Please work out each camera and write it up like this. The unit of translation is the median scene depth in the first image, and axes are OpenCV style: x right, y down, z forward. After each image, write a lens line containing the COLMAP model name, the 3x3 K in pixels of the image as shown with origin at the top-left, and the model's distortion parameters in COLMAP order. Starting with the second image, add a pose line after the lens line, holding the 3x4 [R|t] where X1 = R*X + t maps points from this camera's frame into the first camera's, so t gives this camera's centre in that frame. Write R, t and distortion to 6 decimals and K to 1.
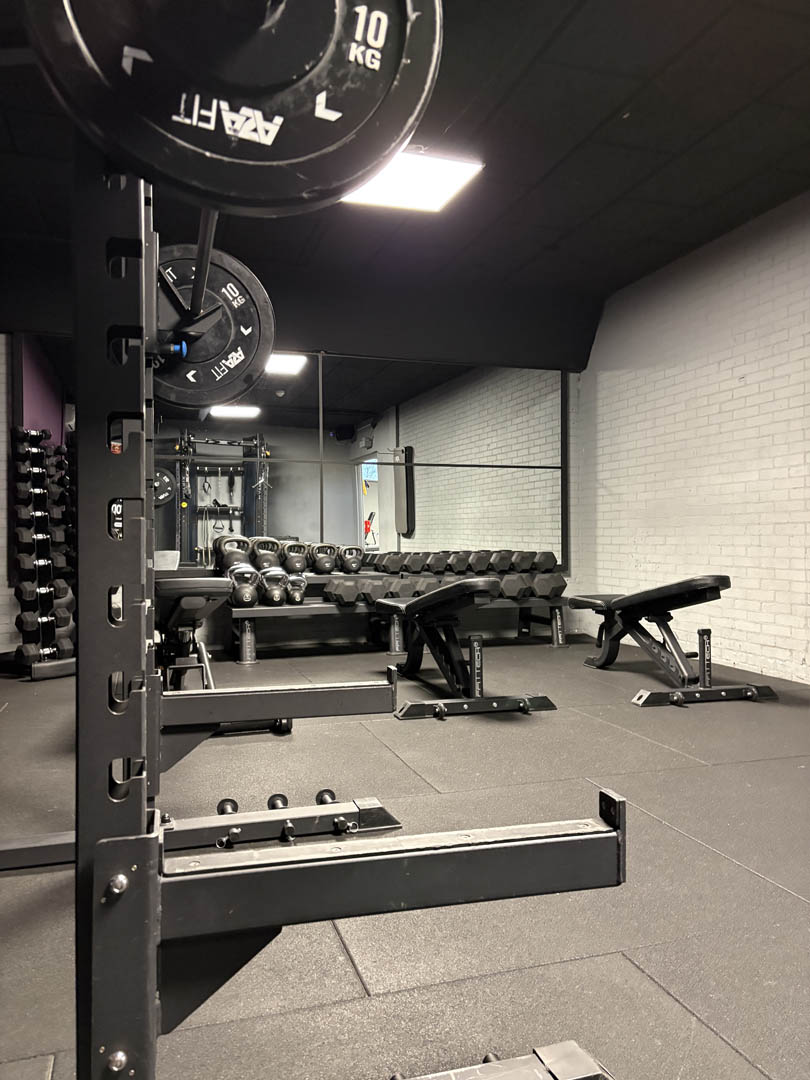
lens RADIAL K [[804.7, 0, 405.0], [0, 804.7, 540.0], [0, 0, 1]] dist [0.105078, -0.181554]
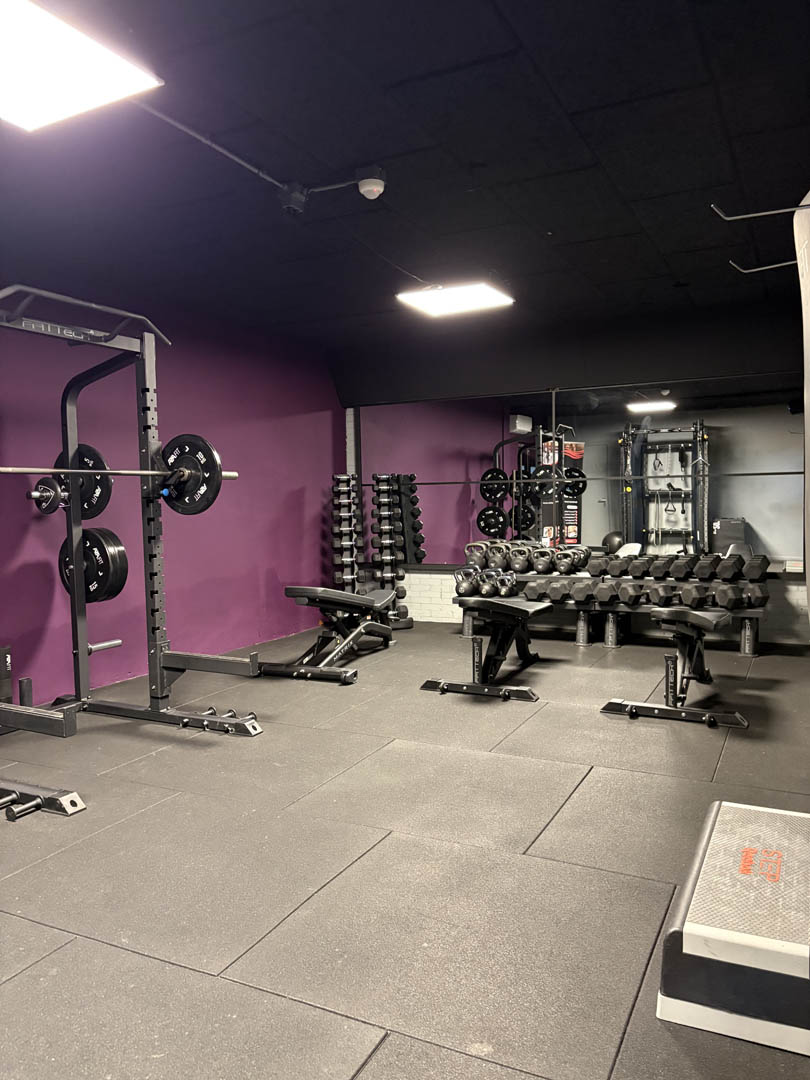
lens RADIAL K [[817.9, 0, 400.4], [0, 817.9, 557.8], [0, 0, 1]] dist [0.117019, -0.188456]
pose [[0.728545, 0.028937, -0.684387, 0.652474], [0.019720, 0.997807, 0.063181, -0.074437], [0.684714, -0.059526, 0.726377, -0.061216]]
